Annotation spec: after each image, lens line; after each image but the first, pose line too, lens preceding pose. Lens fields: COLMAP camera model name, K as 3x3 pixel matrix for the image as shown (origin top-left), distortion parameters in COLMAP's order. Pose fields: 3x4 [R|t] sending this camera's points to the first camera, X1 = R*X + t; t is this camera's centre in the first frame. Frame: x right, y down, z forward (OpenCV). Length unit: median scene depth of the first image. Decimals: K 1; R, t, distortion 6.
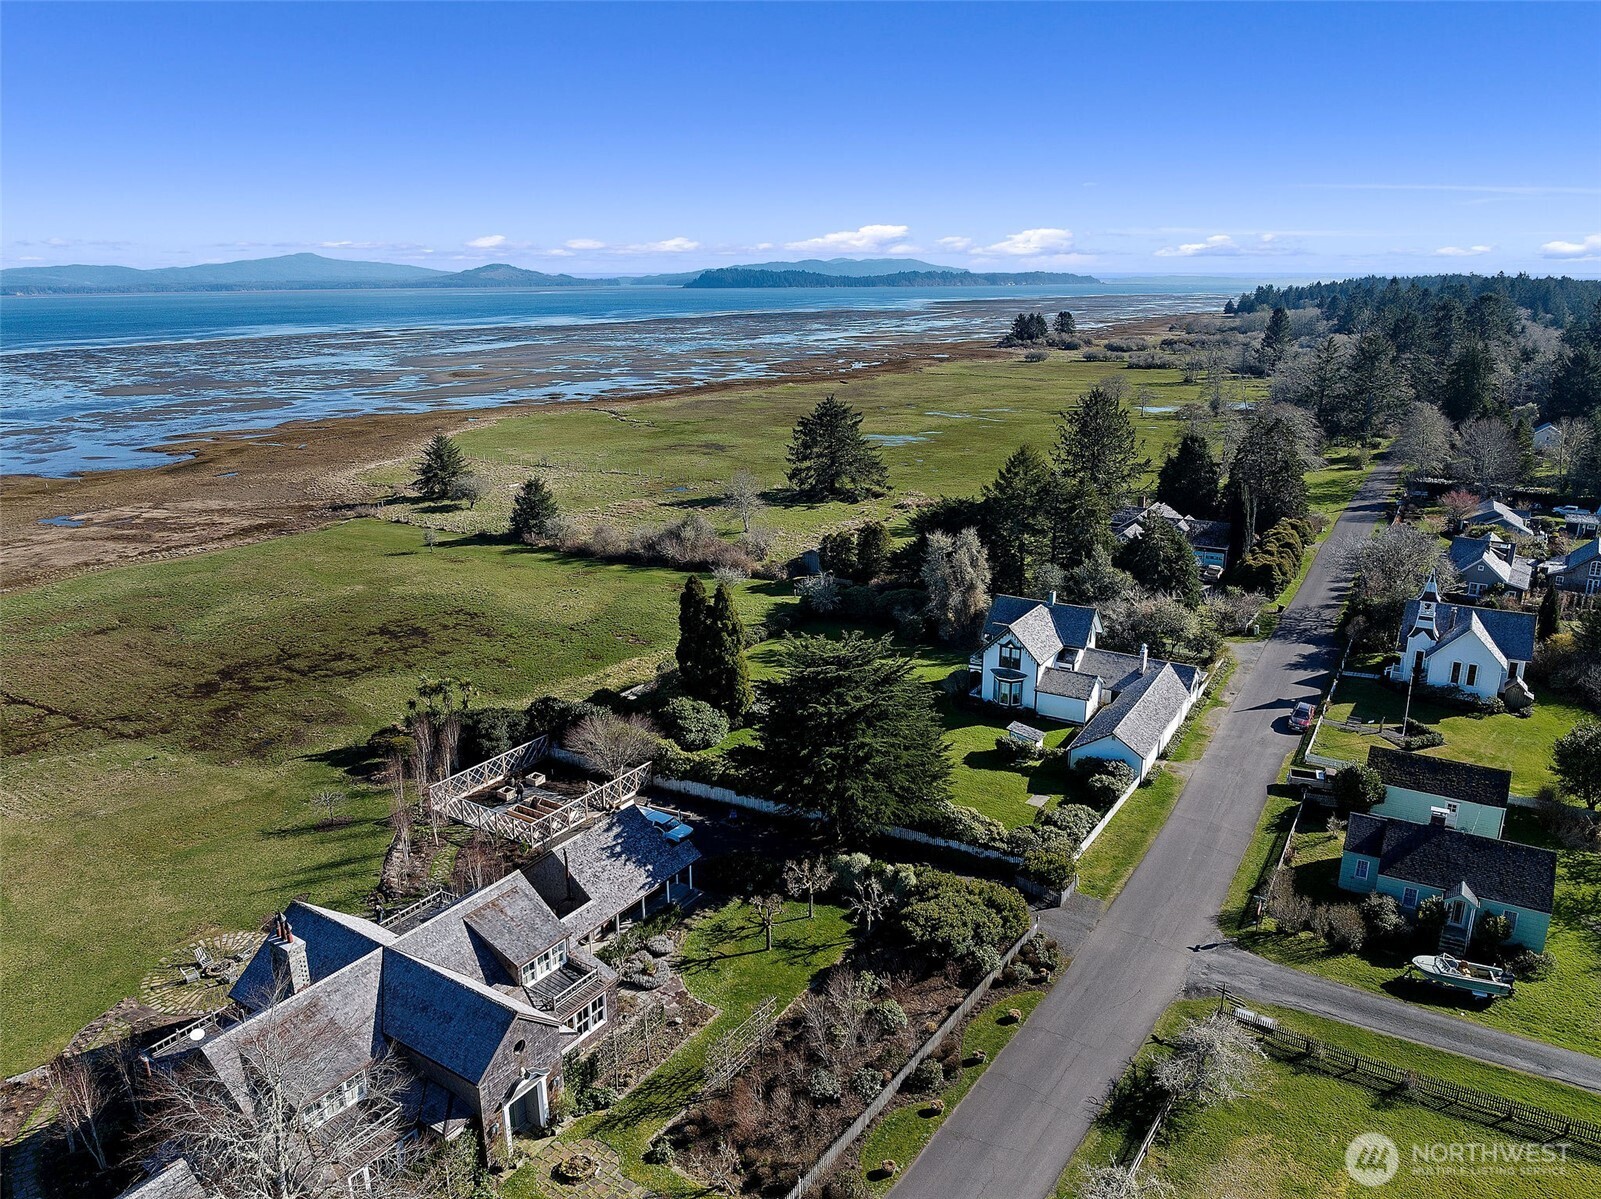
lens RADIAL K [[1143.0, 0, 800.5], [0, 1143.0, 599.5], [0, 0, 1]] dist [-0.043007, 0.003997]
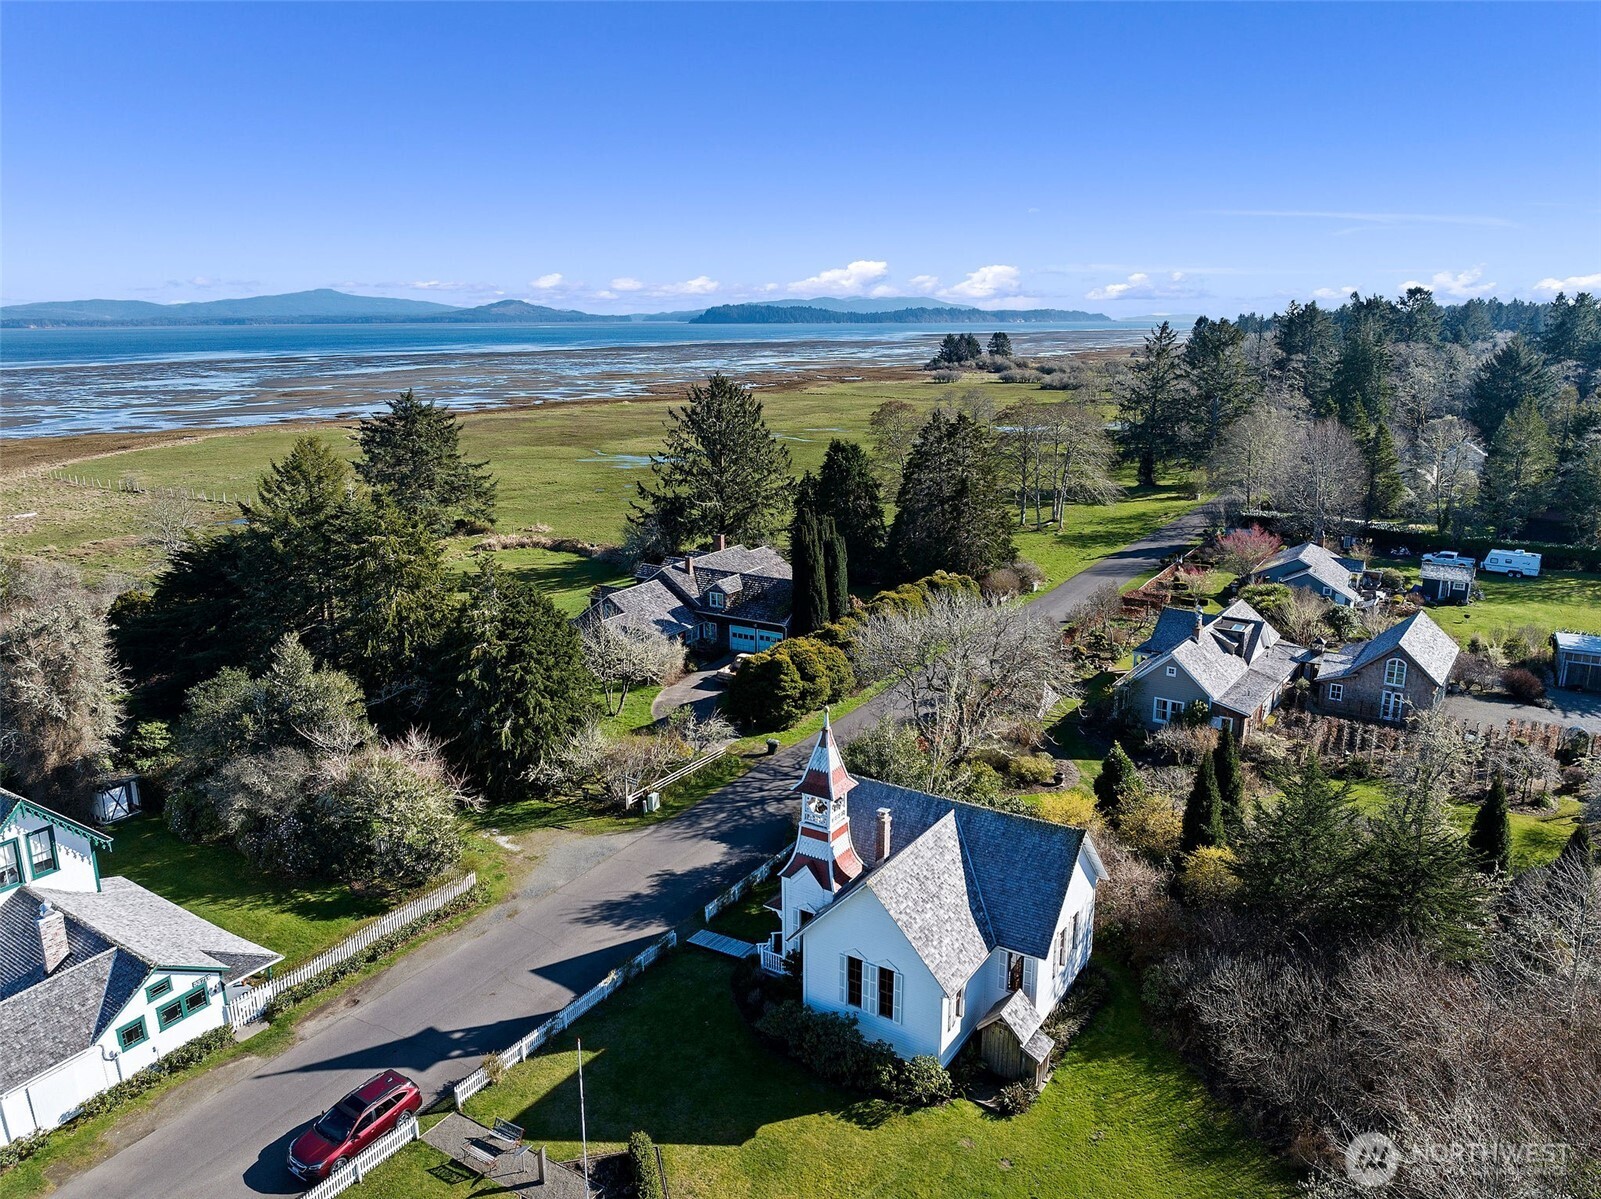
lens RADIAL K [[1119.5, 0, 800.5], [0, 1119.5, 599.5], [0, 0, 1]] dist [-0.045002, 0.001325]
pose [[0.999635, 0.008780, -0.025551, 0.307733], [-0.009511, 0.999546, -0.028606, -0.031787], [0.025288, 0.028838, 0.999264, 0.323625]]
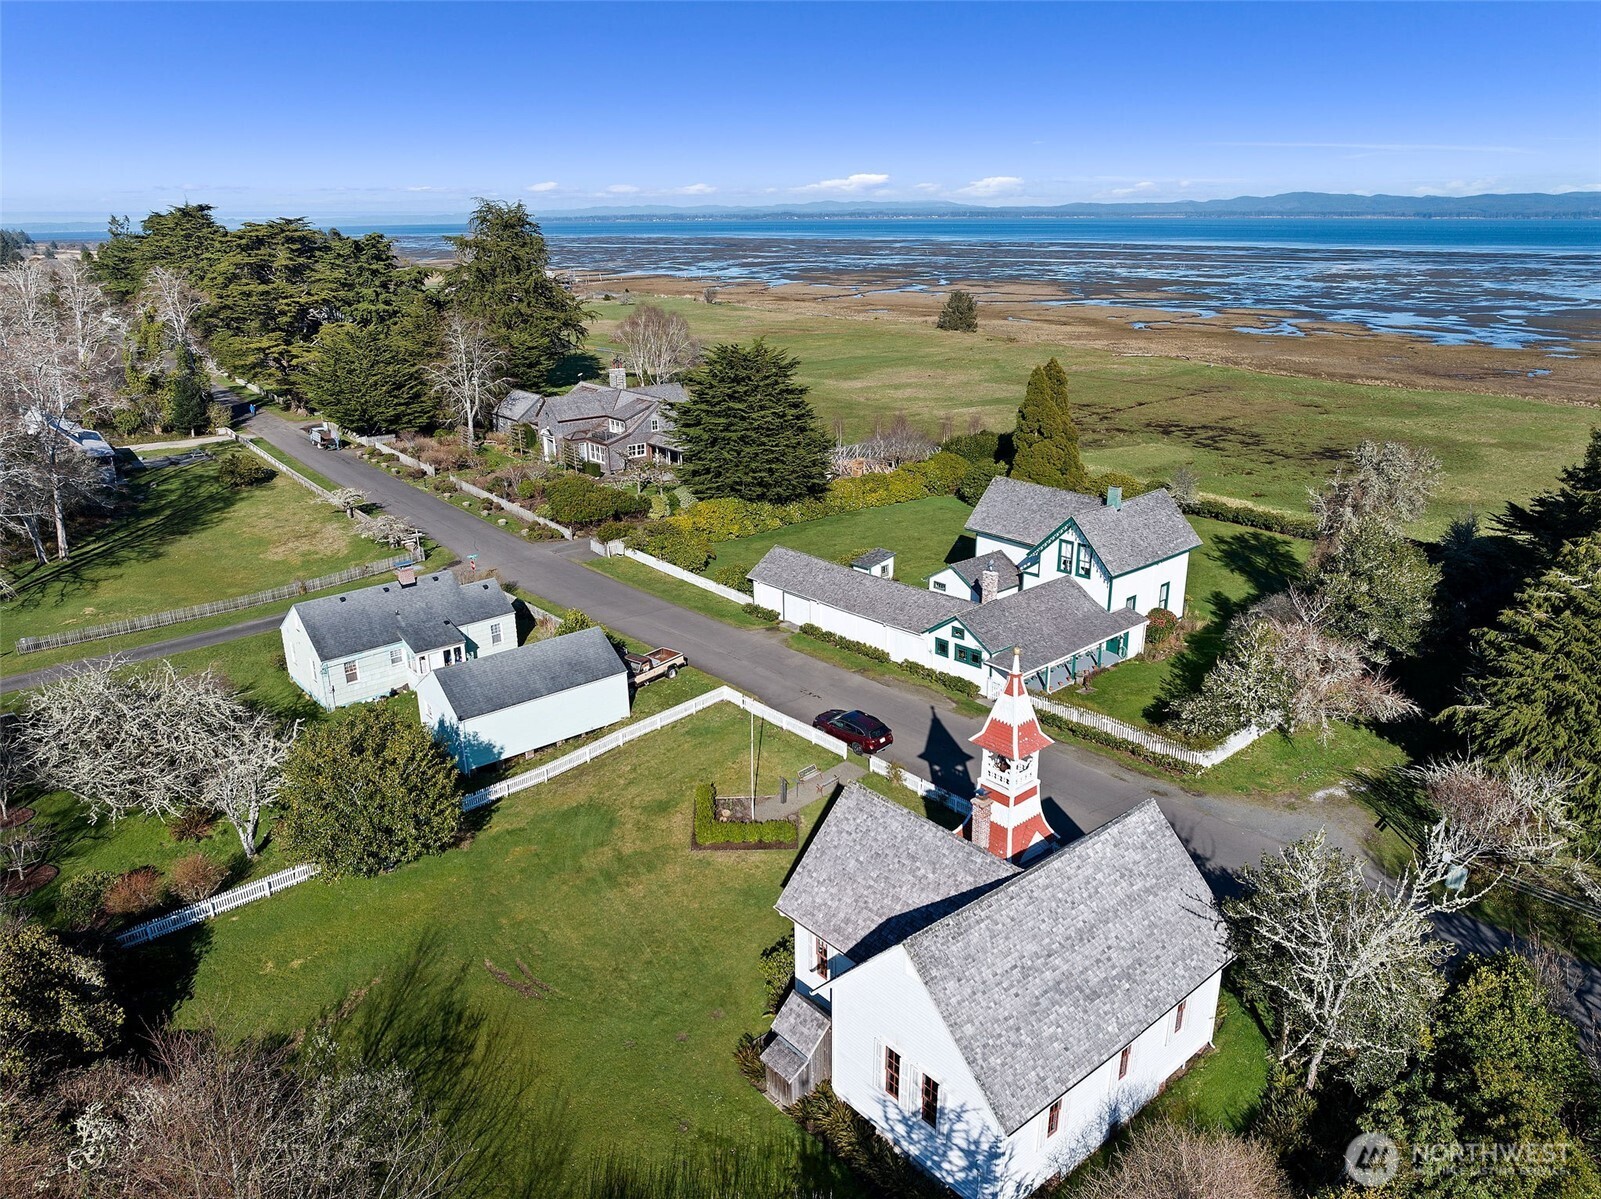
lens RADIAL K [[1119.5, 0, 800.5], [0, 1119.5, 599.5], [0, 0, 1]] dist [-0.045002, 0.001325]
pose [[-0.324618, 0.308113, -0.894254, 0.505421], [-0.237893, 0.888465, 0.392475, -0.097057], [0.915440, 0.340141, -0.215114, 0.558394]]
